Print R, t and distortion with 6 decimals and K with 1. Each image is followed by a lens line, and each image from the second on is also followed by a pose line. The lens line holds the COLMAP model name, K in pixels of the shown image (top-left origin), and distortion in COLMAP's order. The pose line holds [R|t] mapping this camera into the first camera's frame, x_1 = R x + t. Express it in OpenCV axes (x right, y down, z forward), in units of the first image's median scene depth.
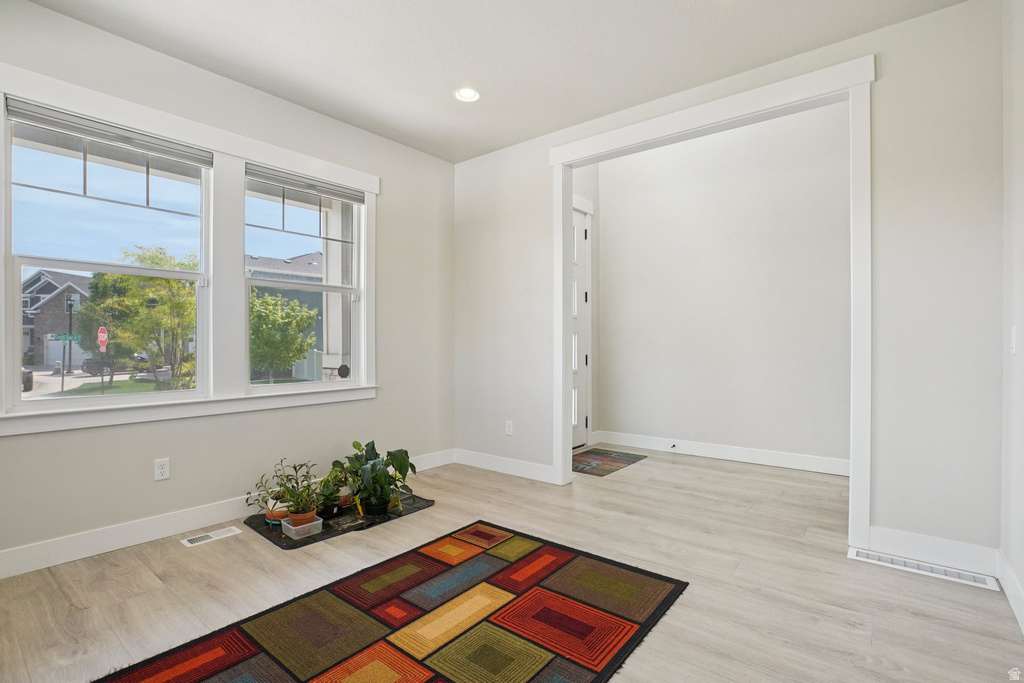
lens RADIAL K [[495.7, 0, 508.4], [0, 495.7, 345.8], [0, 0, 1]] dist [-0.025599, 0.001894]
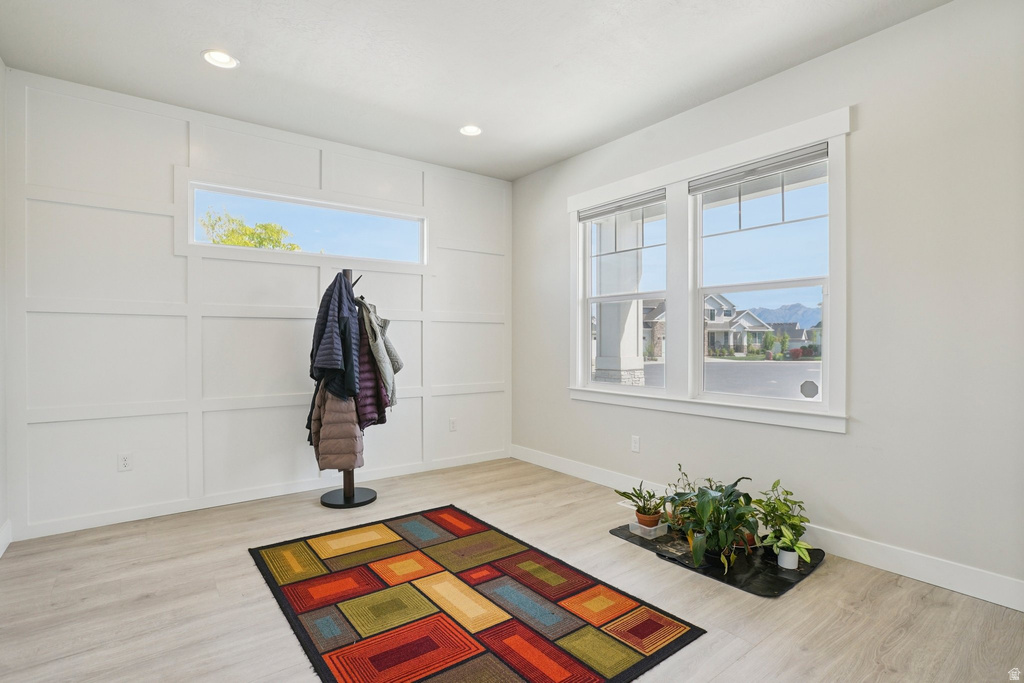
lens RADIAL K [[495.7, 0, 510.7], [0, 495.7, 336.4], [0, 0, 1]] dist [-0.025599, 0.001894]
pose [[-0.235621, -0.005118, -0.971832, 0.771539], [-0.003802, 0.999983, -0.004345, -0.036267], [0.971838, 0.002671, -0.235636, 1.109433]]
